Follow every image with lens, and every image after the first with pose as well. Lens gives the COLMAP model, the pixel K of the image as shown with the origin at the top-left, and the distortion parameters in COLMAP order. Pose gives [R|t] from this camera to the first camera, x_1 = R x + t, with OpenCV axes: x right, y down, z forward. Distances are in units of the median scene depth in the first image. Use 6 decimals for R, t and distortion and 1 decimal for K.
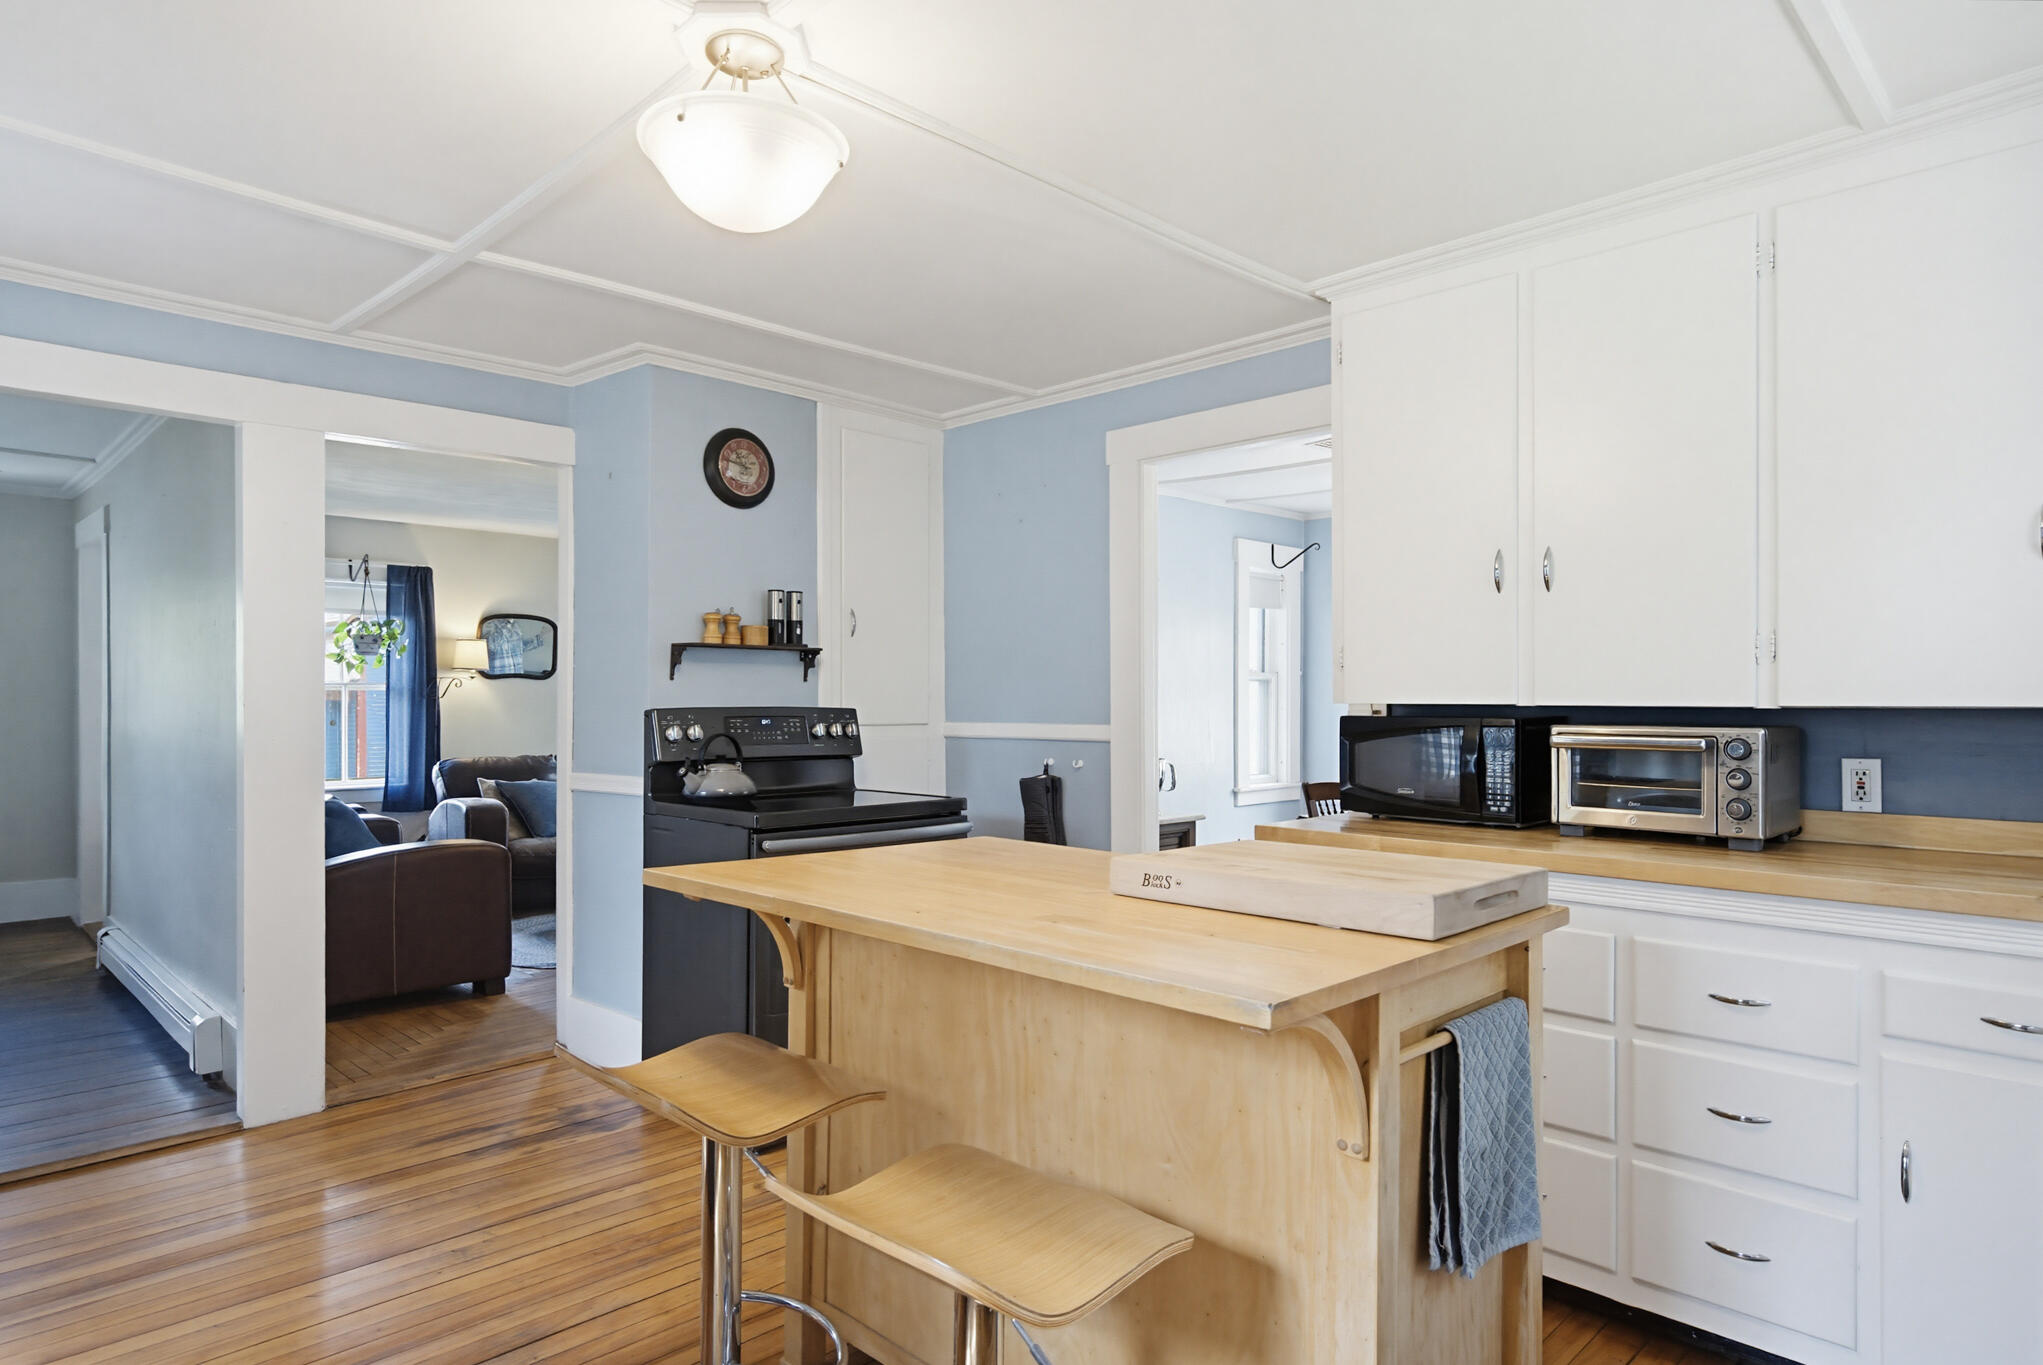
lens RADIAL K [[1180.1, 0, 1021.2], [0, 1180.1, 691.7], [0, 0, 1]] dist [0.003149, -0.000696]
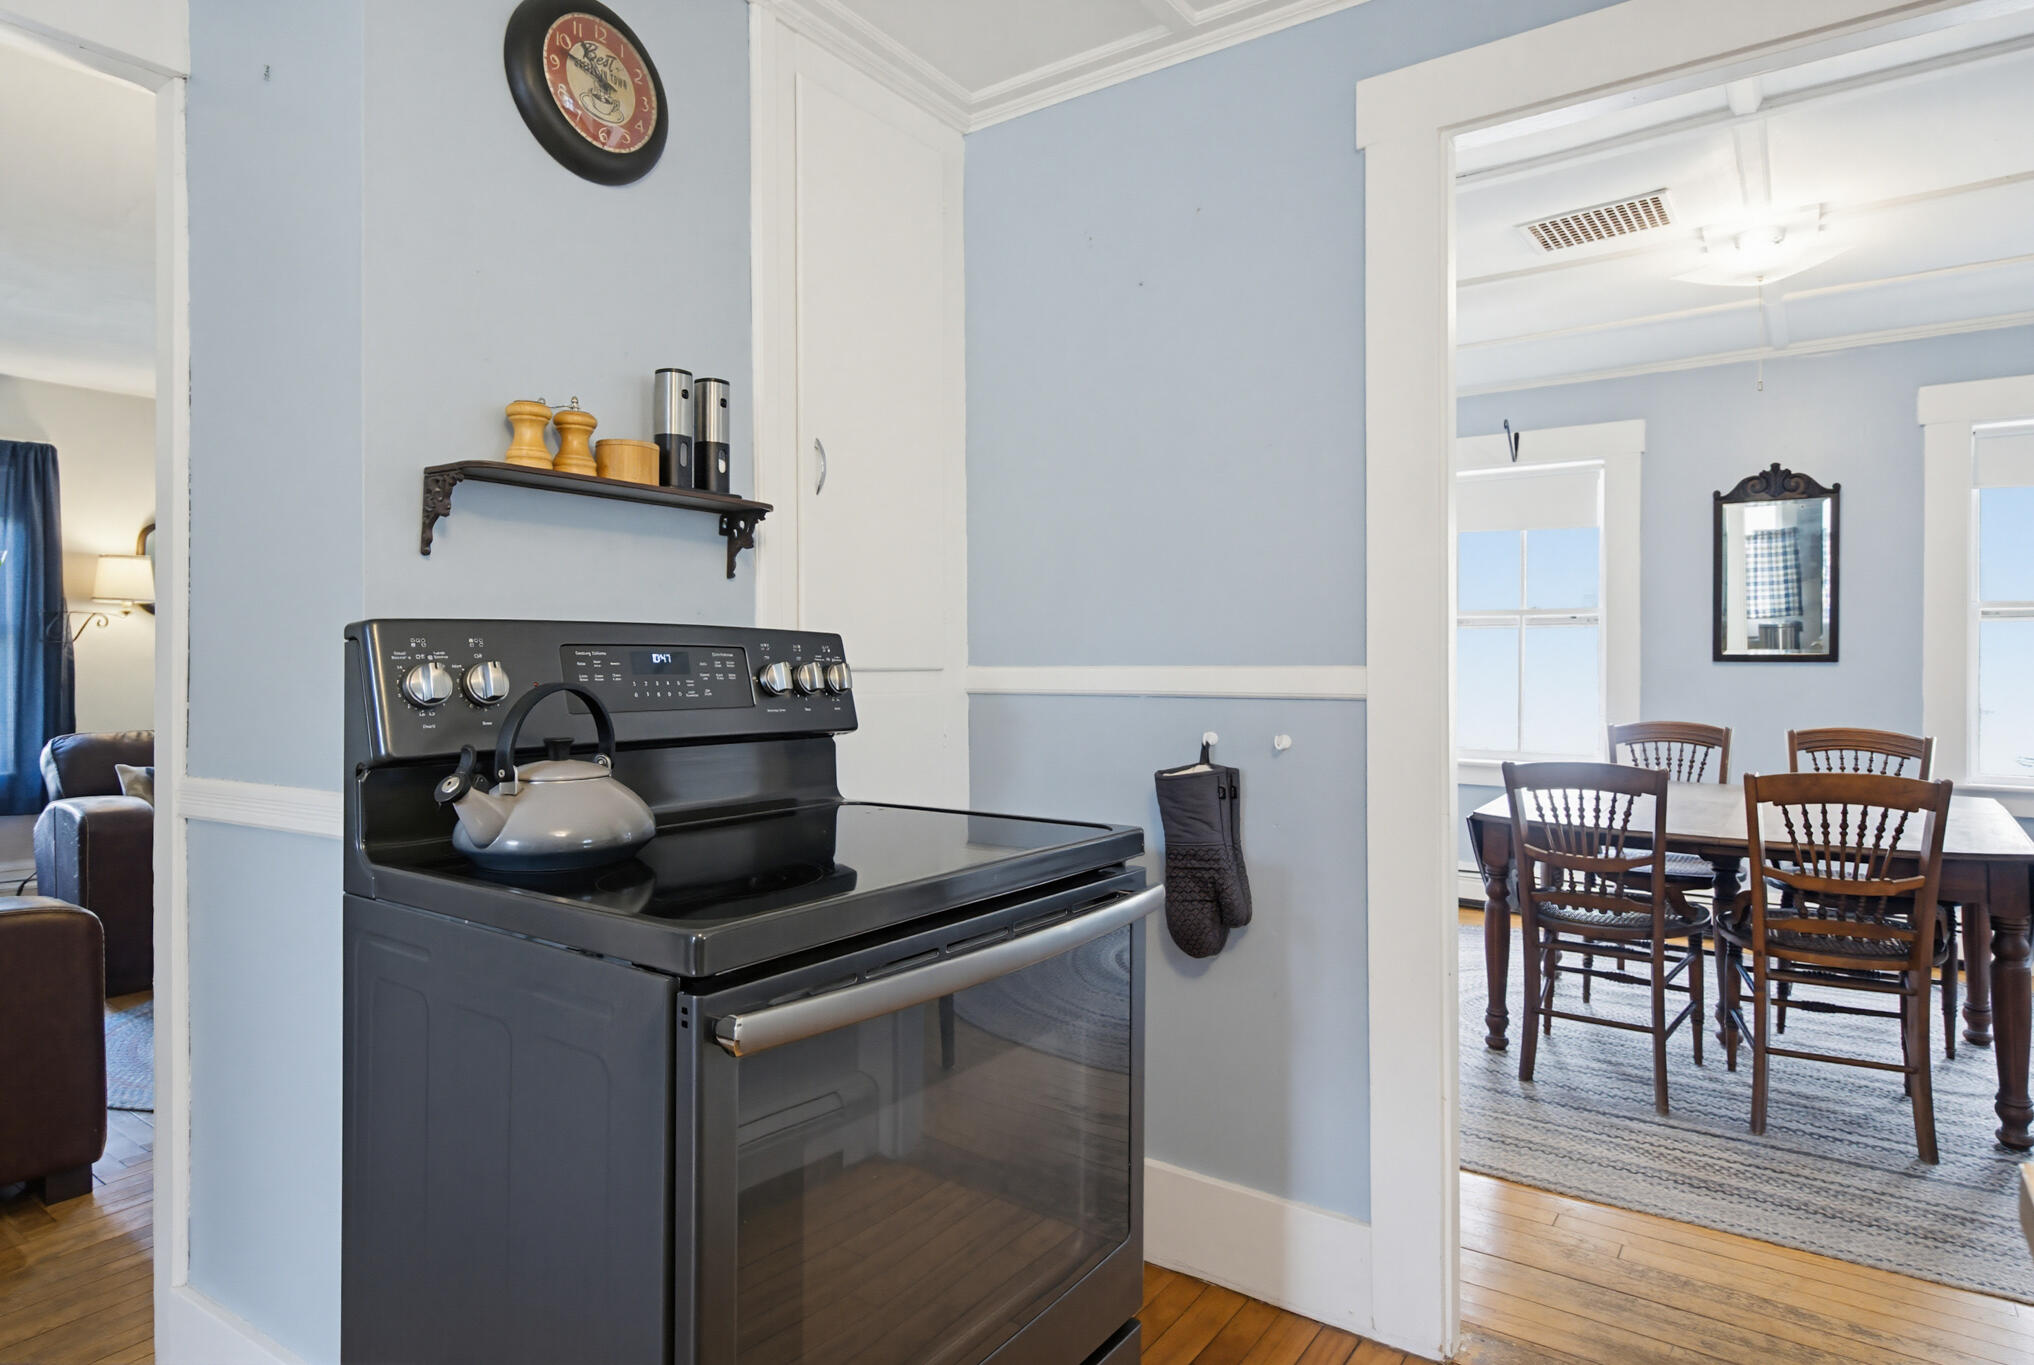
lens RADIAL K [[1147.9, 0, 1022.2], [0, 1147.9, 659.8], [0, 0, 1]] dist [-0.000572, 0.003666]
pose [[0.984797, -0.000199, 0.173707, -0.153333], [-0.000694, 0.999987, 0.005084, 0.023304], [-0.173705, -0.005127, 0.984784, 0.543685]]
